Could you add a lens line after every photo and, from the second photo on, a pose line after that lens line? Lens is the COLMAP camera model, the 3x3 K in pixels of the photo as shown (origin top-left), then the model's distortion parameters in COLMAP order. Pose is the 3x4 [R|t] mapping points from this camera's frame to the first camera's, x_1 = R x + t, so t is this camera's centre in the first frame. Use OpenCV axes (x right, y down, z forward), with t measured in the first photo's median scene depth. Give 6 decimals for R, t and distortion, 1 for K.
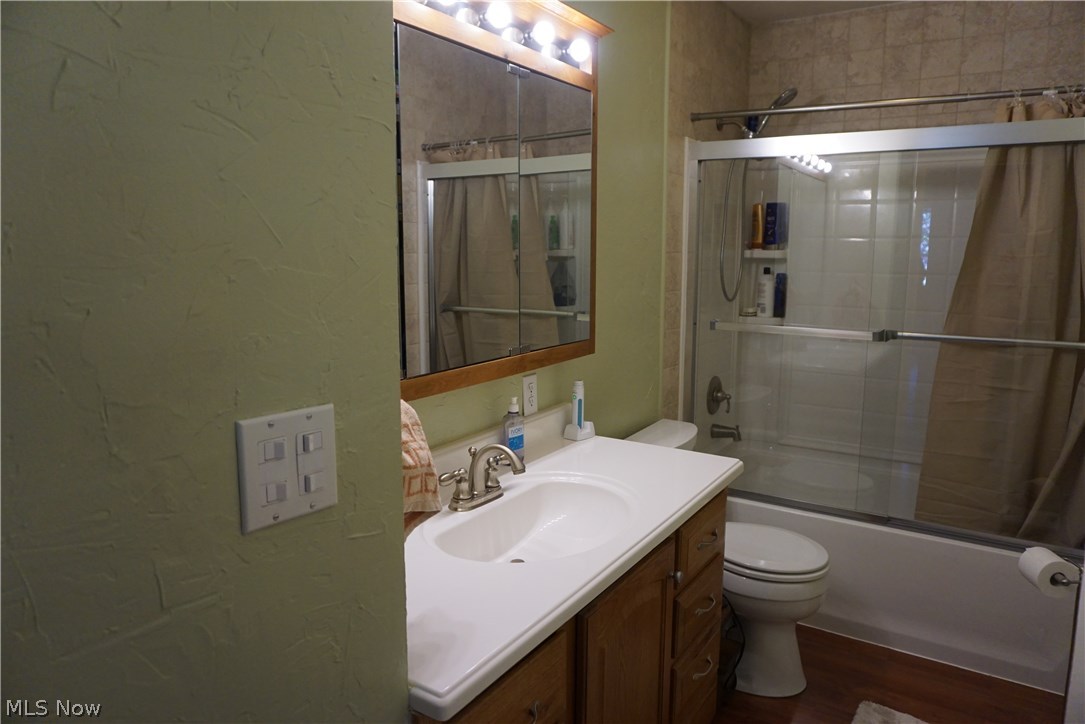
lens RADIAL K [[720.5, 0, 544.5], [0, 720.5, 357.9], [0, 0, 1]] dist [-0.059615, 0.040128]
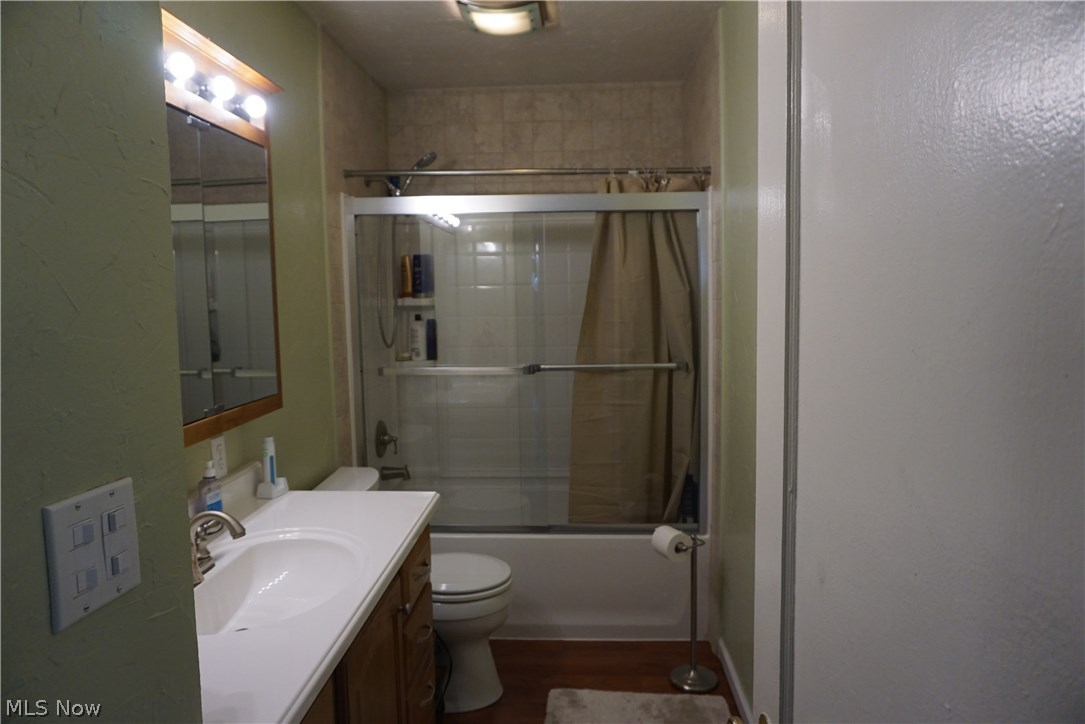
lens RADIAL K [[720.5, 0, 547.8], [0, 720.5, 358.3], [0, 0, 1]] dist [-0.059615, 0.040128]
pose [[0.864056, -0.062919, 0.499449, -0.094817], [0.094832, 0.994739, -0.038748, -0.001368], [-0.494383, 0.080844, 0.865477, -0.032771]]
